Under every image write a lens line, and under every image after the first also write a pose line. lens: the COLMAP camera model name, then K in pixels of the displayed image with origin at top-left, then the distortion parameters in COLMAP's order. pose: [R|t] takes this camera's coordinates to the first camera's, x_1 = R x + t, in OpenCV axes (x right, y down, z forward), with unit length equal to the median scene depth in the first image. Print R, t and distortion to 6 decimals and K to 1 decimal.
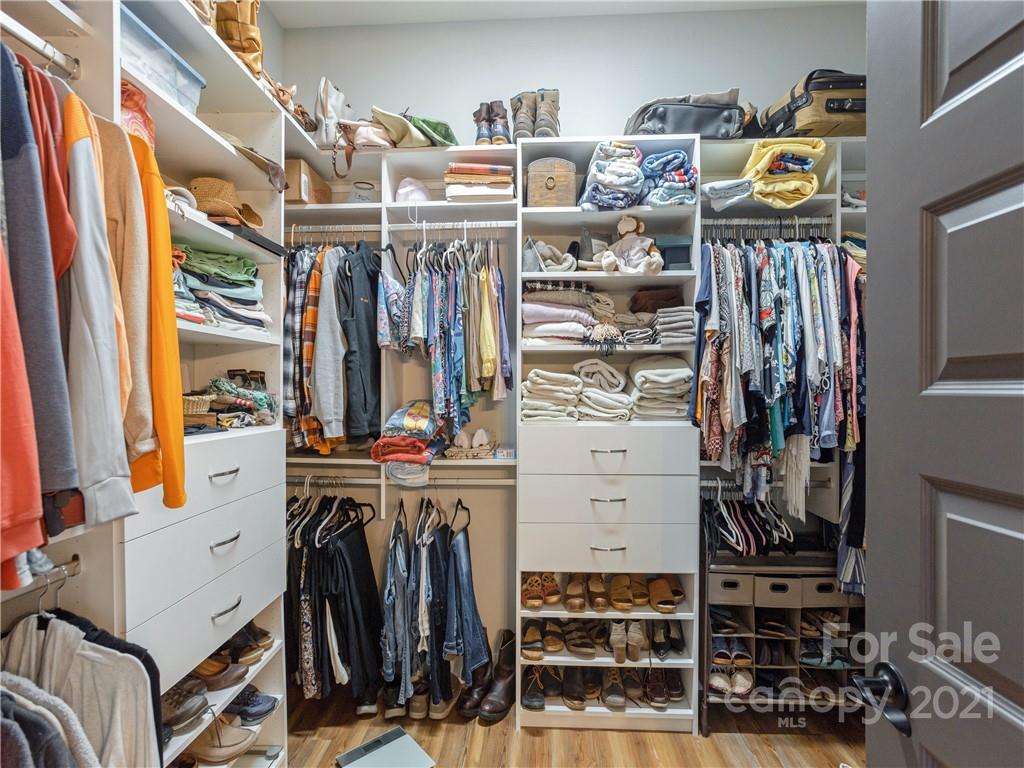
lens RADIAL K [[490.1, 0, 512.0], [0, 490.1, 384.0], [0, 0, 1]] dist [0.001169, 0.000345]
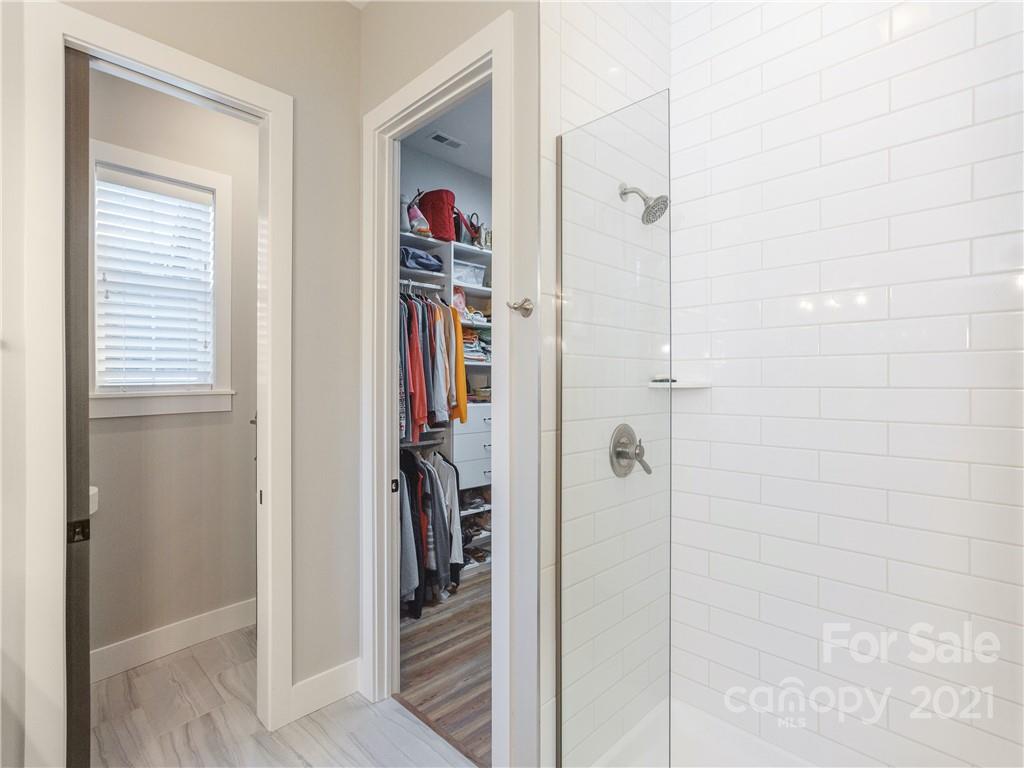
lens RADIAL K [[506.9, 0, 512.0], [0, 506.9, 384.0], [0, 0, 1]] dist [0.001065, 0.000256]
pose [[0.749118, -0.001091, -0.662436, 1.844837], [0.005212, 0.999977, 0.004248, -0.021320], [0.662416, -0.006635, 0.749107, -1.333928]]
